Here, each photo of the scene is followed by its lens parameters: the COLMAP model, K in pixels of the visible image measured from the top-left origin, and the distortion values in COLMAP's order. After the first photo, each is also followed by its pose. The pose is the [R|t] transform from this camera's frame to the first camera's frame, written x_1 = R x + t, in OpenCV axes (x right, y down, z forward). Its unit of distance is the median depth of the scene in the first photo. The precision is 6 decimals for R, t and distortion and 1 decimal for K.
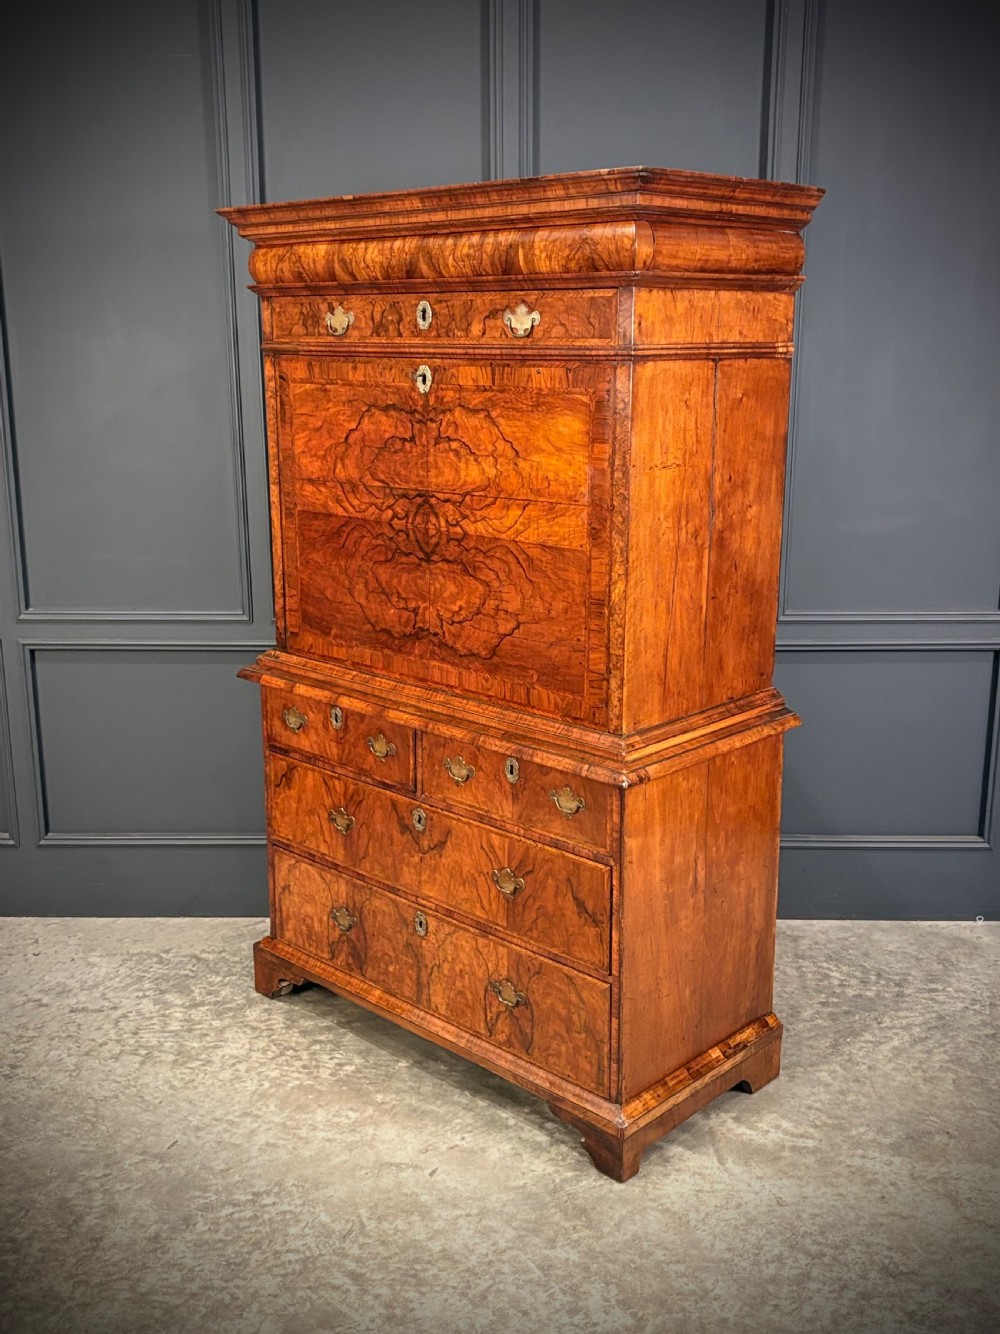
lens RADIAL K [[1411.4, 0, 495.9], [0, 1411.4, 672.8], [0, 0, 1]] dist [0.009888, 0.015333]
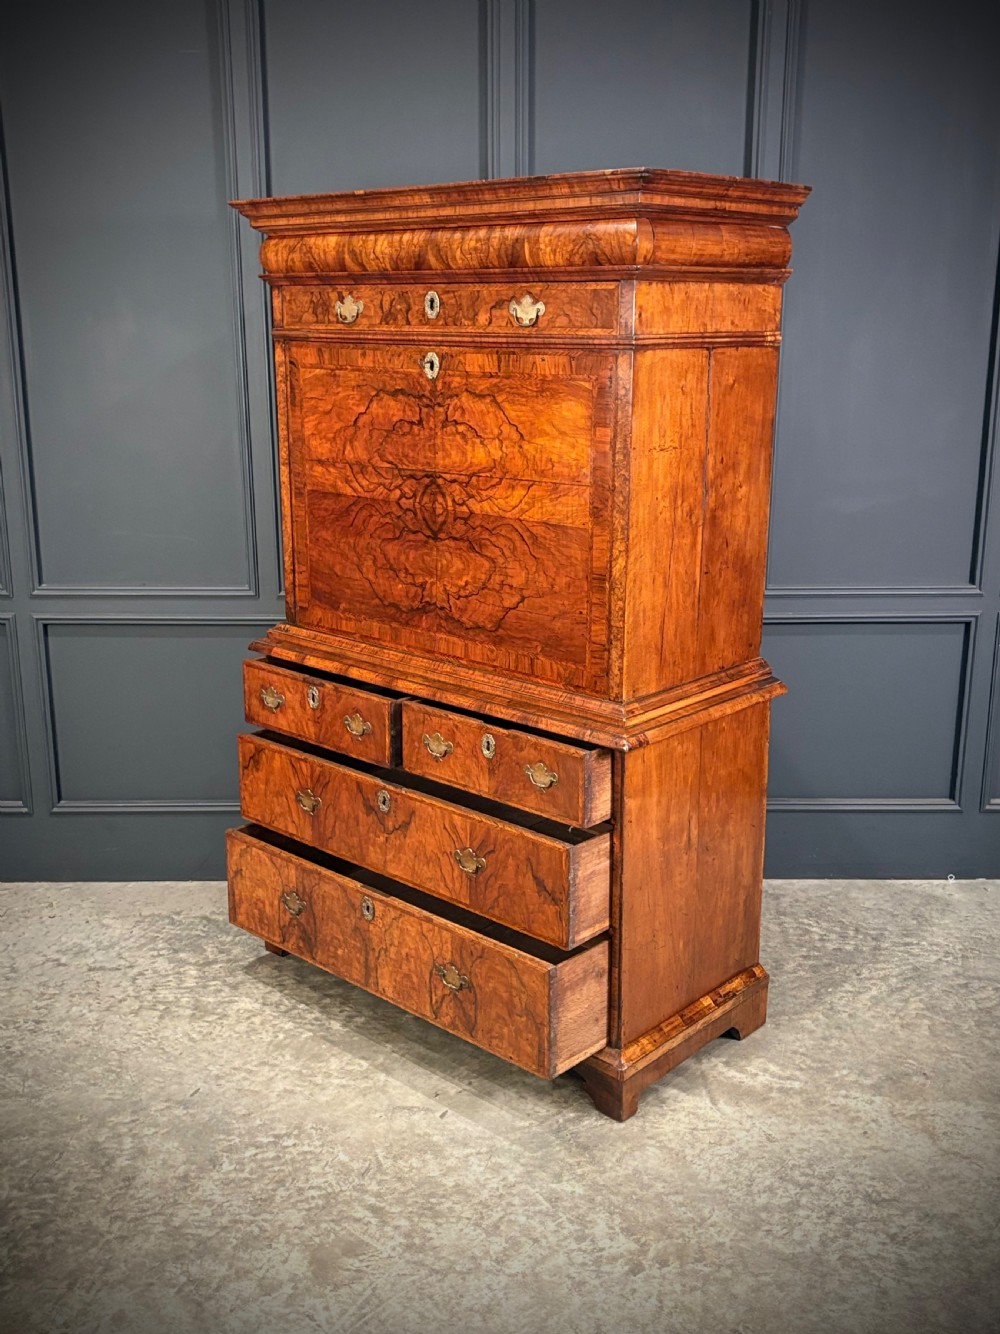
lens RADIAL K [[1394.7, 0, 496.7], [0, 1394.7, 665.7], [0, 0, 1]] dist [0.025051, -0.036836]
pose [[0.999749, -0.003293, 0.022157, -0.026271], [0.003016, 0.999917, 0.012533, 0.003071], [-0.022197, -0.012463, 0.999676, -0.045380]]
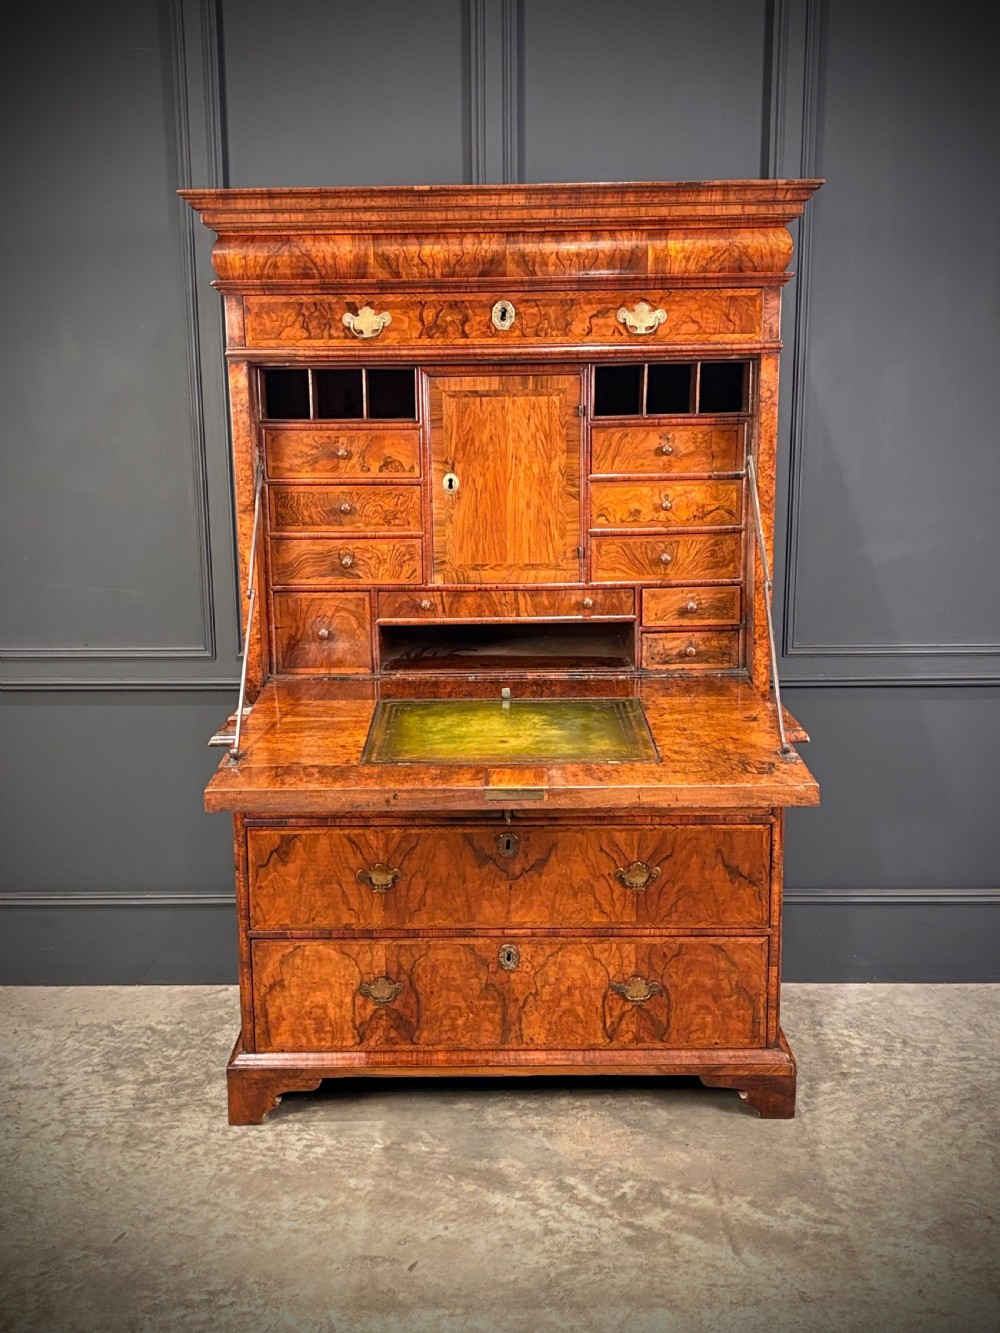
lens RADIAL K [[1425.8, 0, 494.6], [0, 1425.8, 665.0], [0, 0, 1]] dist [0.019629, -0.026243]
pose [[0.719490, -0.136462, 0.680964, -0.743880], [0.178325, 0.983933, 0.008762, -0.026314], [-0.671218, 0.115129, 0.732264, 0.311500]]
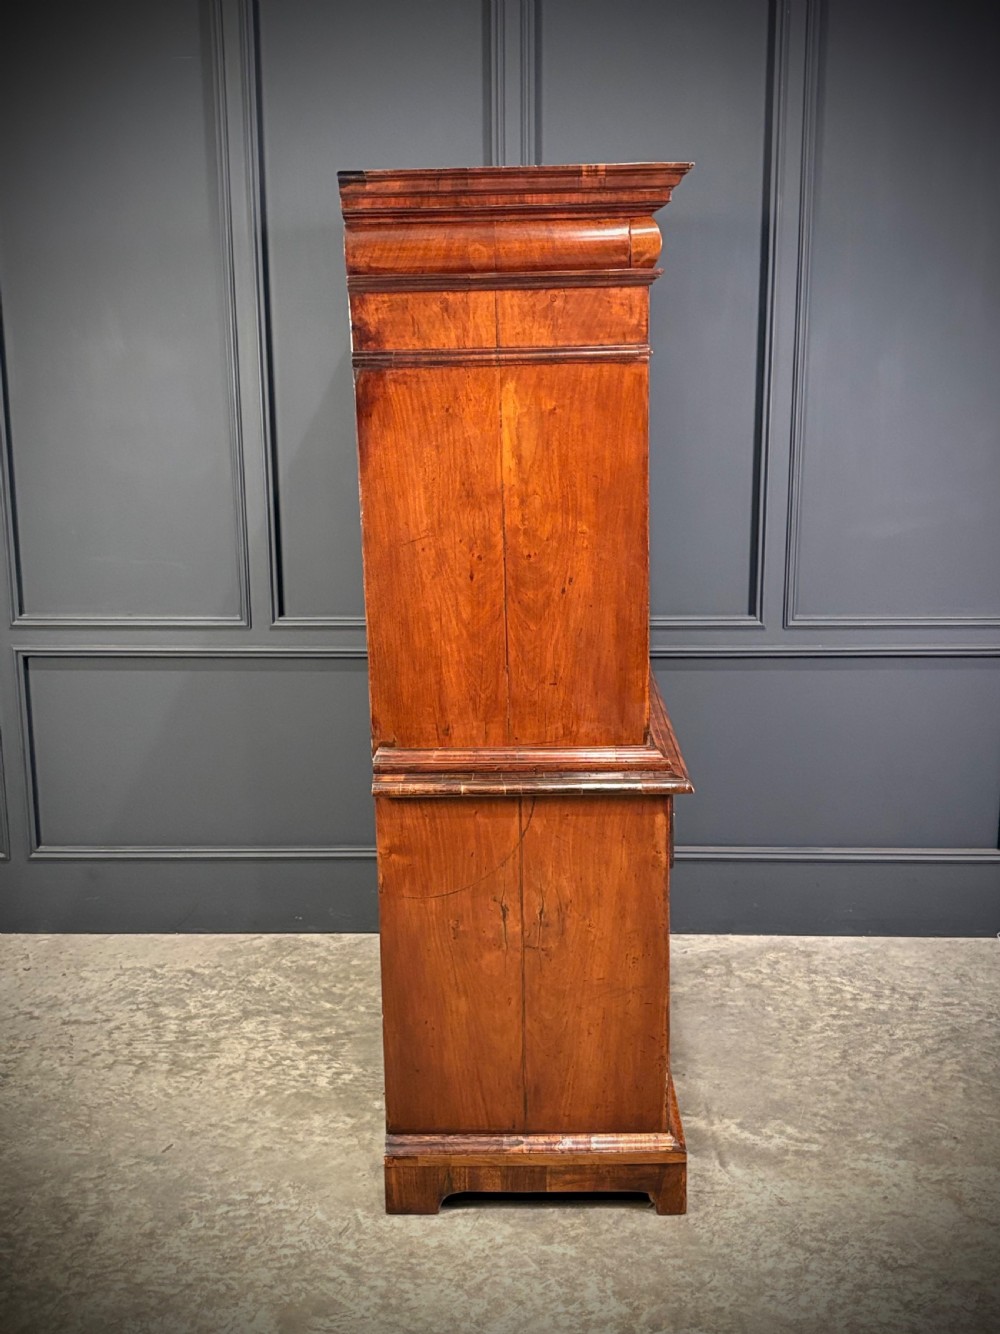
lens RADIAL K [[1475.7, 0, 503.8], [0, 1475.7, 664.7], [0, 0, 1]] dist [0.214547, -0.700949]
pose [[0.730711, -0.145846, 0.666926, -0.829806], [0.174521, 0.984360, 0.024052, -0.022888], [-0.660002, 0.098818, 0.744736, 0.199038]]
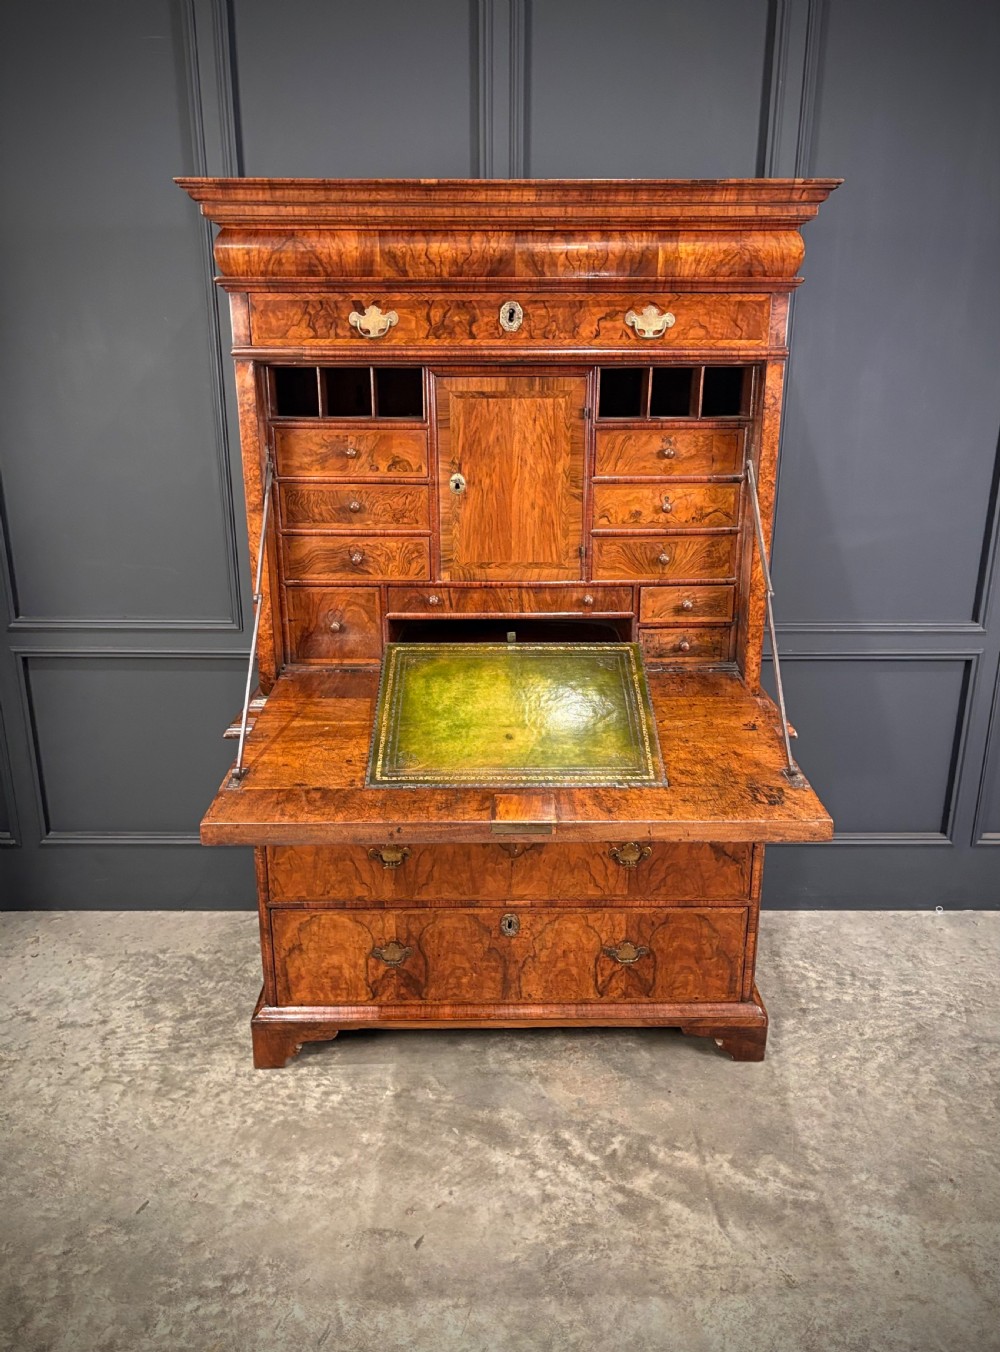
lens RADIAL K [[1019.4, 0, 515.6], [0, 1019.4, 666.8], [0, 0, 1]] dist [-0.030520, 0.050167]
pose [[0.703603, -0.200910, 0.681599, -0.560957], [0.168590, 0.979008, 0.114543, -0.096871], [-0.690304, 0.034318, 0.722705, 0.499455]]
